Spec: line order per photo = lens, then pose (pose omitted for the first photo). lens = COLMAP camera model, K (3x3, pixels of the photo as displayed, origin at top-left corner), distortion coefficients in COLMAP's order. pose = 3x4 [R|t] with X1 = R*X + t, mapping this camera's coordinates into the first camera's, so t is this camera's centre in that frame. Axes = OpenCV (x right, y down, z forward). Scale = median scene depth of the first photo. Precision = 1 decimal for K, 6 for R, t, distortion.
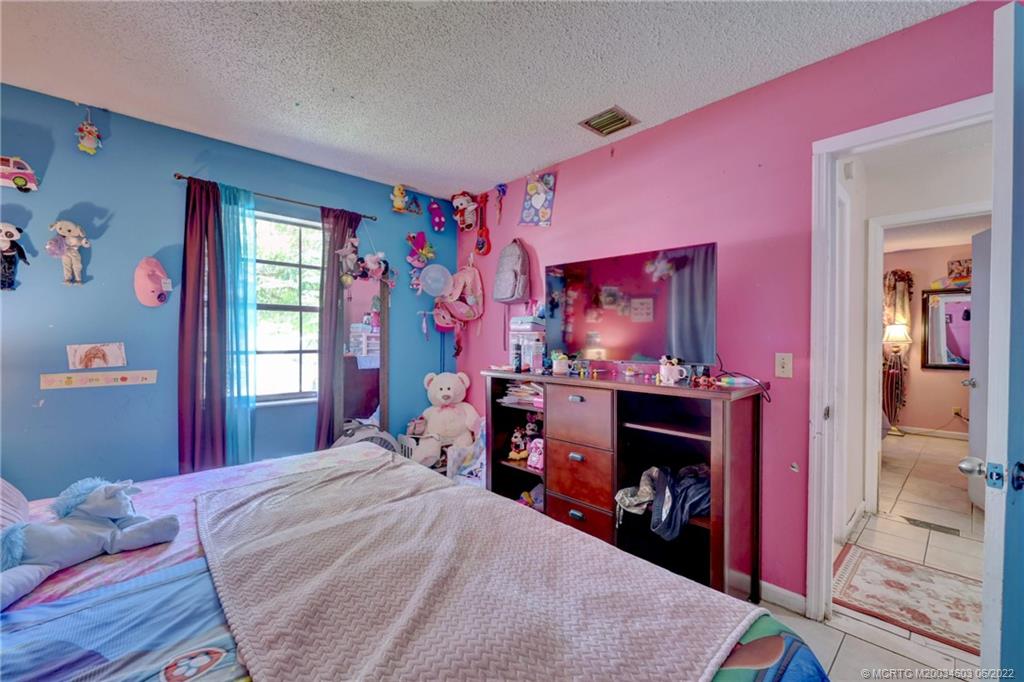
lens RADIAL K [[434.0, 0, 512.0], [0, 434.0, 341.0], [0, 0, 1]] dist [-0.008443, -0.000032]
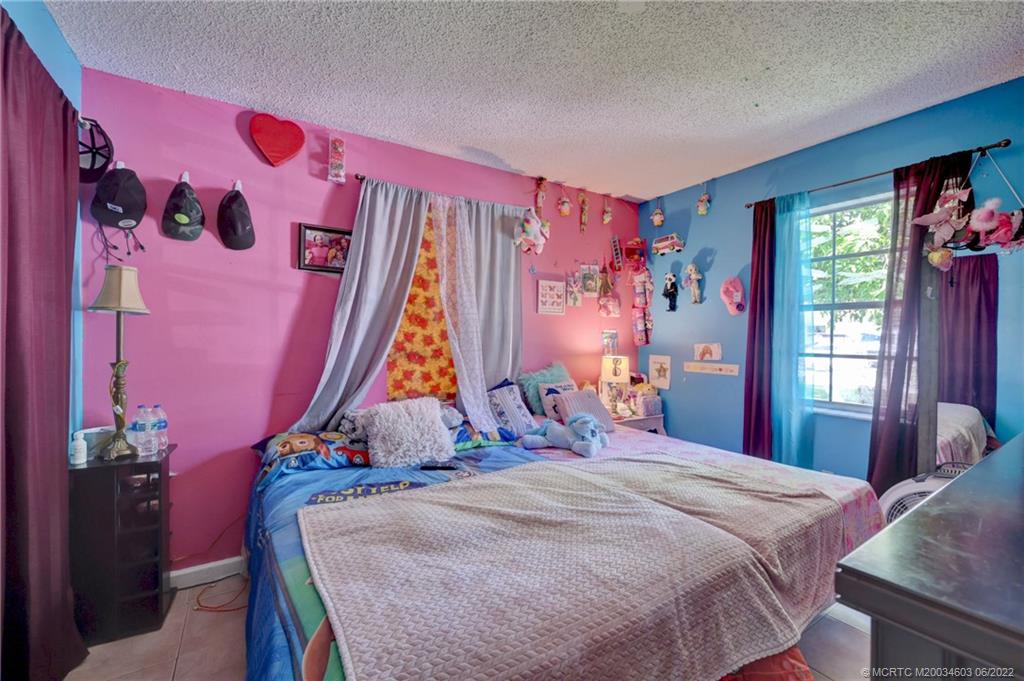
lens RADIAL K [[425.3, 0, 512.0], [0, 425.3, 340.5], [0, 0, 1]] dist [-0.003520, -0.000026]
pose [[-0.202992, 0.004199, -0.979171, 0.628122], [-0.012777, 0.999894, 0.006937, -0.005689], [0.979097, 0.013919, -0.202917, 0.712435]]
